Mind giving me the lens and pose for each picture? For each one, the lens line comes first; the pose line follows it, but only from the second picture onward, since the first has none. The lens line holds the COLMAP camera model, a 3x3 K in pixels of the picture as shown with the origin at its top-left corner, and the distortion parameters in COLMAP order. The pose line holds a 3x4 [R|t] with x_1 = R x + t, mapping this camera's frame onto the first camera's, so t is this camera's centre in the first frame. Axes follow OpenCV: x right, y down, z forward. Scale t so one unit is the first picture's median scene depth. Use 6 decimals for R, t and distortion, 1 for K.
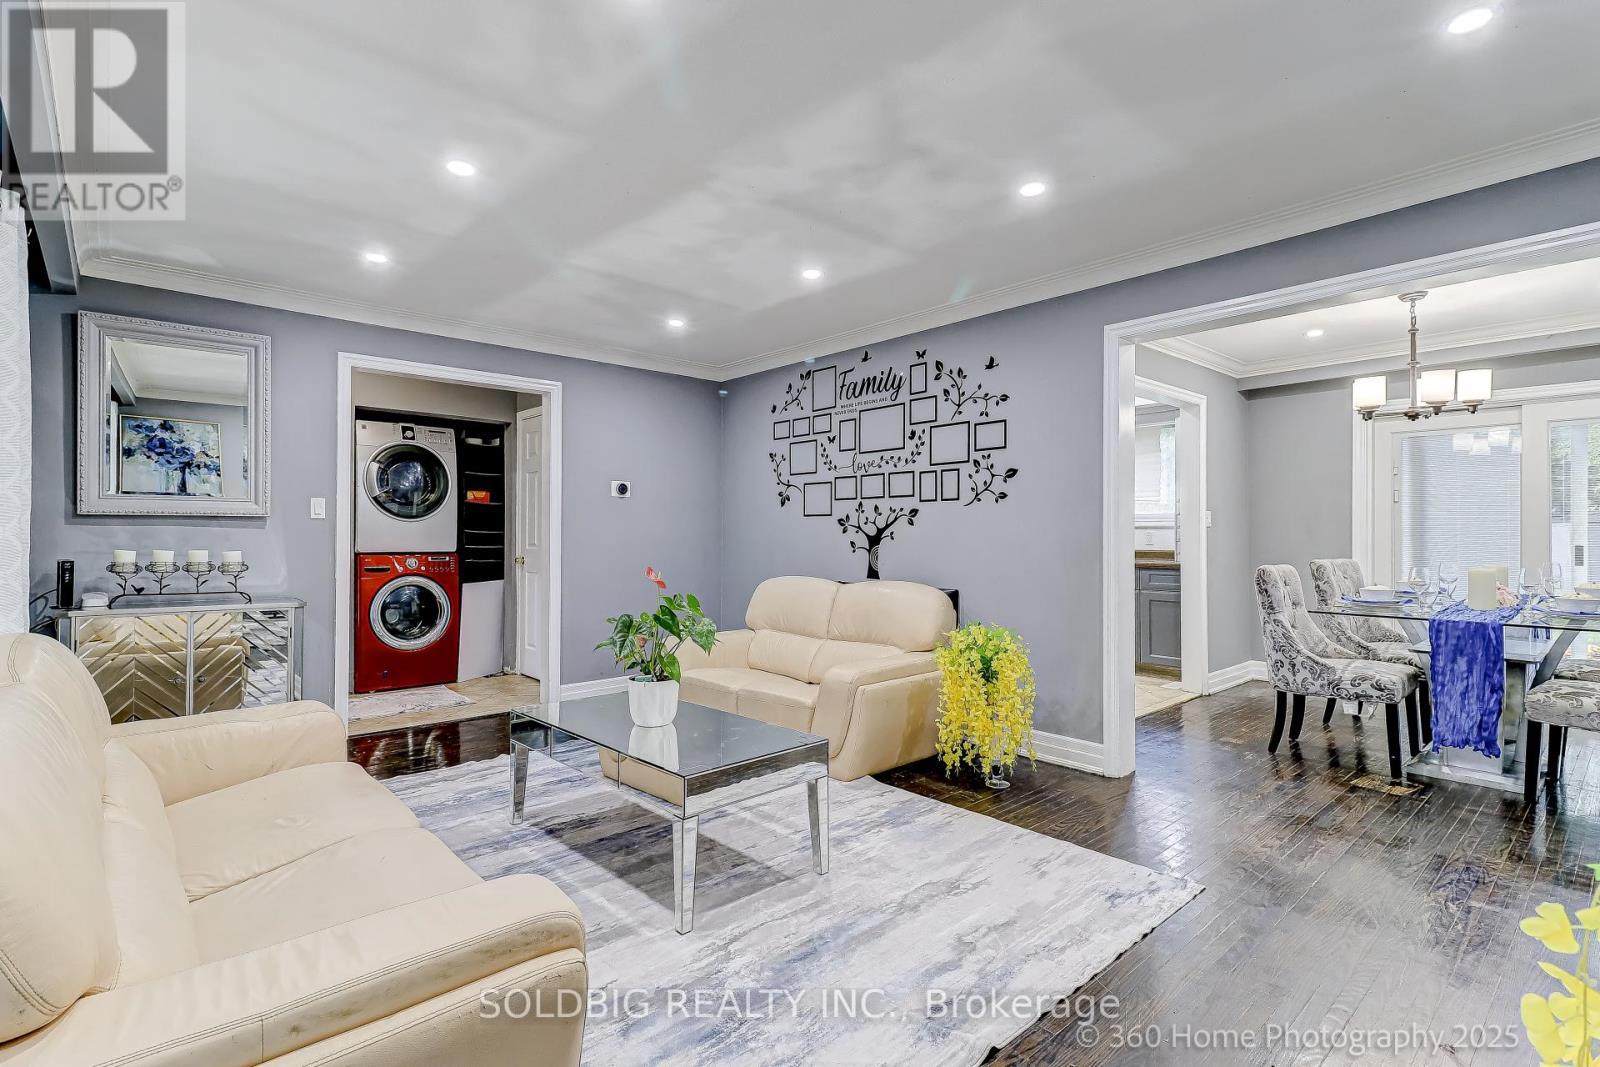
lens RADIAL K [[763.9, 0, 800.6], [0, 763.9, 528.8], [0, 0, 1]] dist [0.003842, -0.002233]
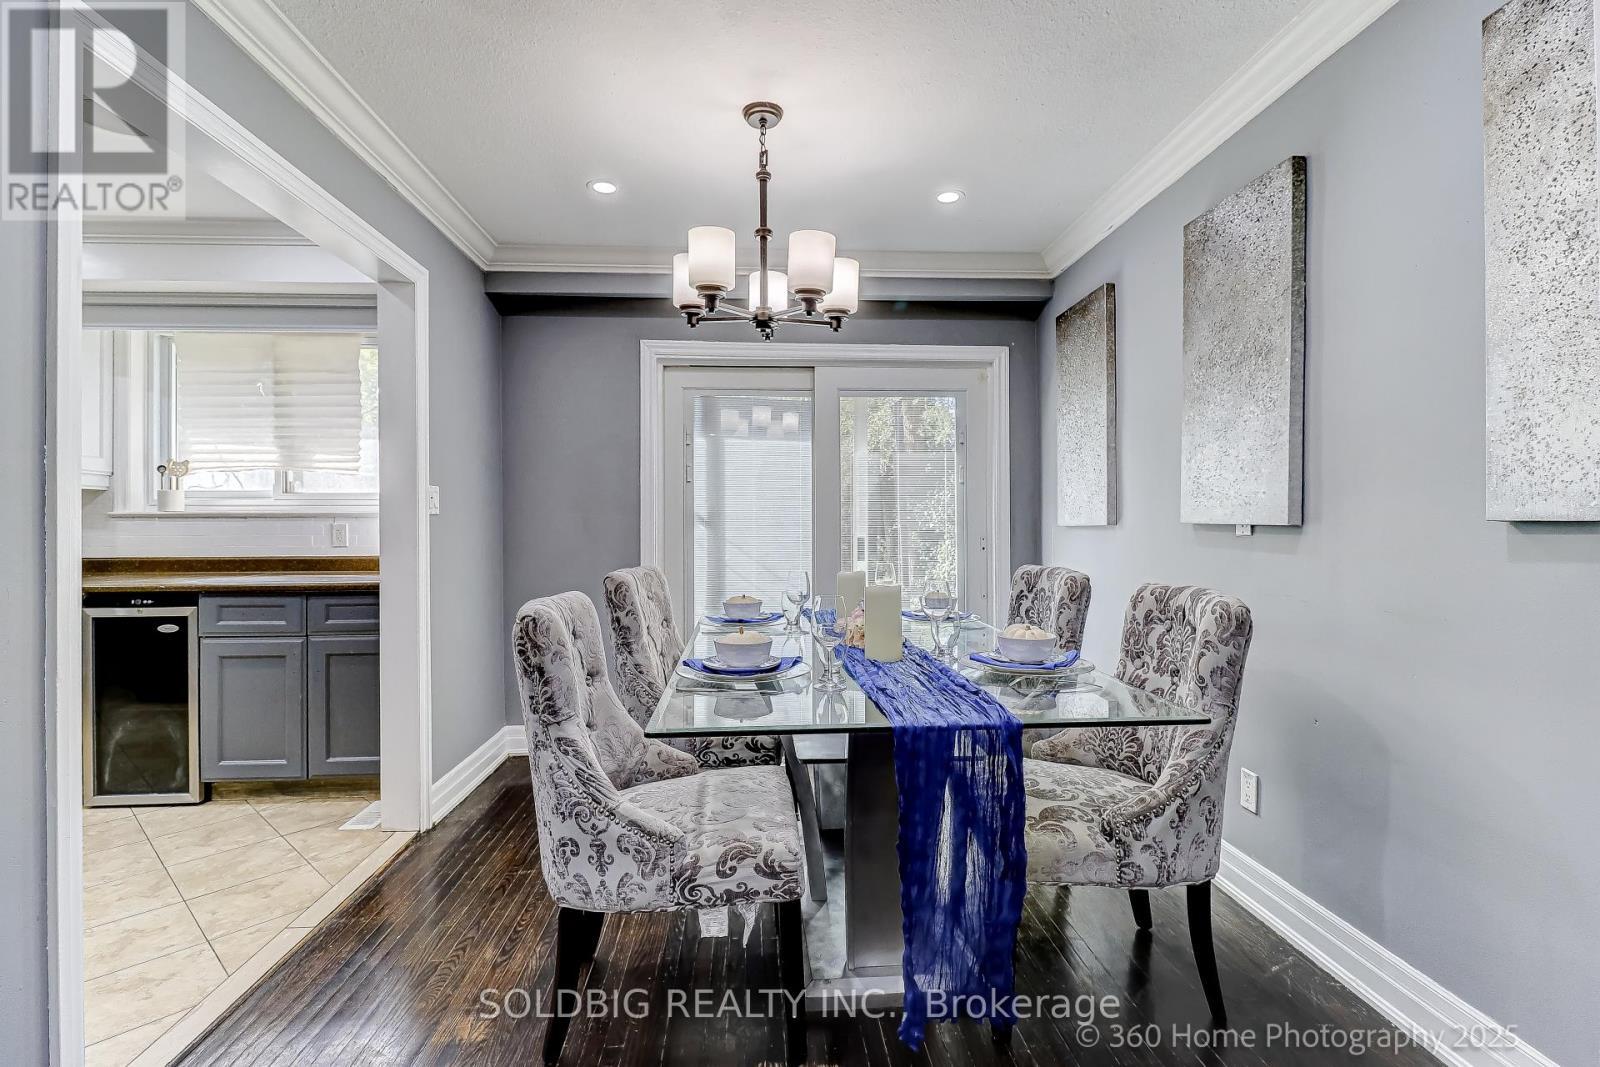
lens RADIAL K [[763.9, 0, 801.7], [0, 763.9, 523.1], [0, 0, 1]] dist [0.003842, -0.002233]
pose [[0.618515, 0.001931, 0.785770, 0.387646], [-0.003356, 0.999994, 0.000184, 0.005476], [-0.785766, -0.002751, 0.618518, 0.659403]]
